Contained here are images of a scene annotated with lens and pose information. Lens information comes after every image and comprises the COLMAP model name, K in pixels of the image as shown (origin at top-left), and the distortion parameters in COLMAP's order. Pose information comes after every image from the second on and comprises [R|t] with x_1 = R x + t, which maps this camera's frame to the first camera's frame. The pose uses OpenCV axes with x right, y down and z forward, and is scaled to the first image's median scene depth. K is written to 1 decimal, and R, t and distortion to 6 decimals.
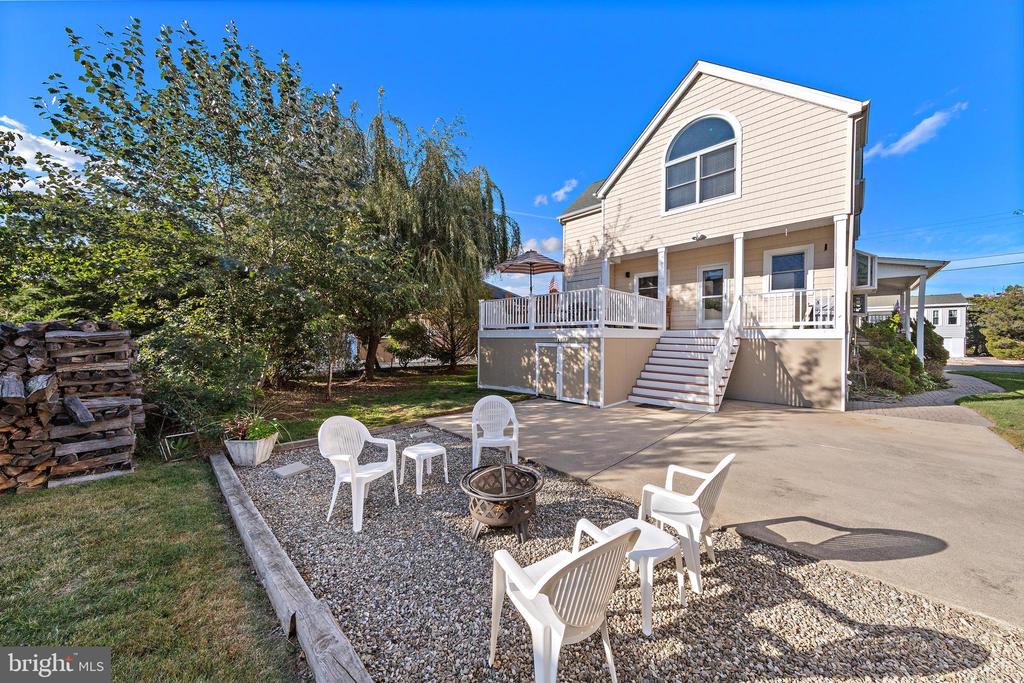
lens RADIAL K [[336.6, 0, 518.9], [0, 336.6, 341.9], [0, 0, 1]] dist [0.008586, -0.000054]
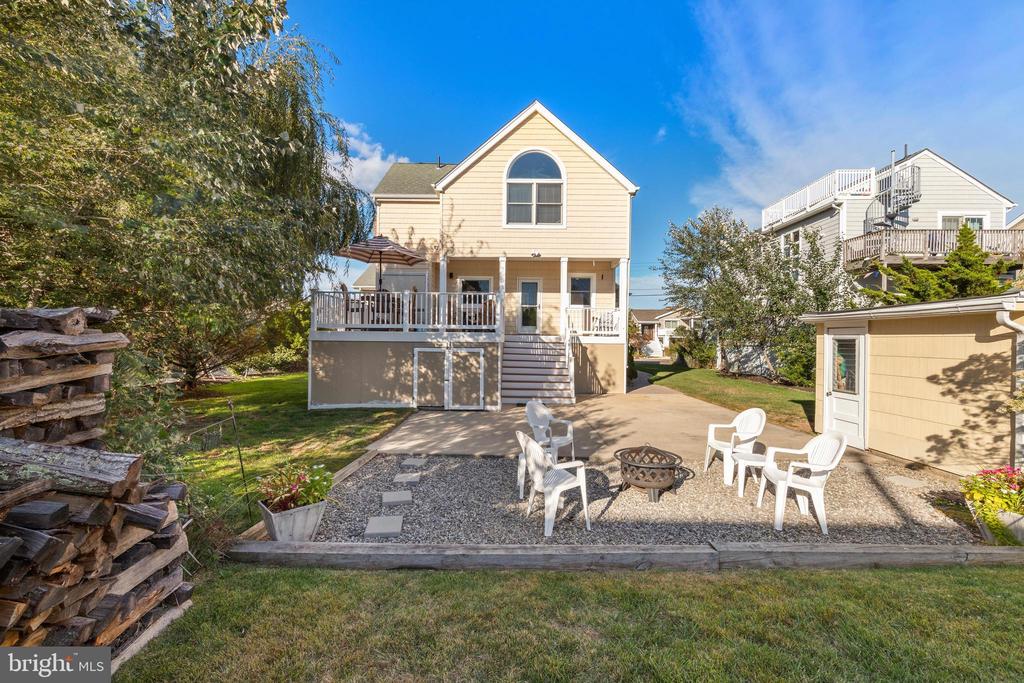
lens RADIAL K [[397.2, 0, 518.6], [0, 397.2, 342.7], [0, 0, 1]] dist [0.011429, 0.000423]
pose [[0.717464, 0.003215, 0.696588, -0.445136], [-0.000772, 0.999992, -0.003821, -0.006067], [-0.696595, 0.002204, 0.717461, 0.076602]]
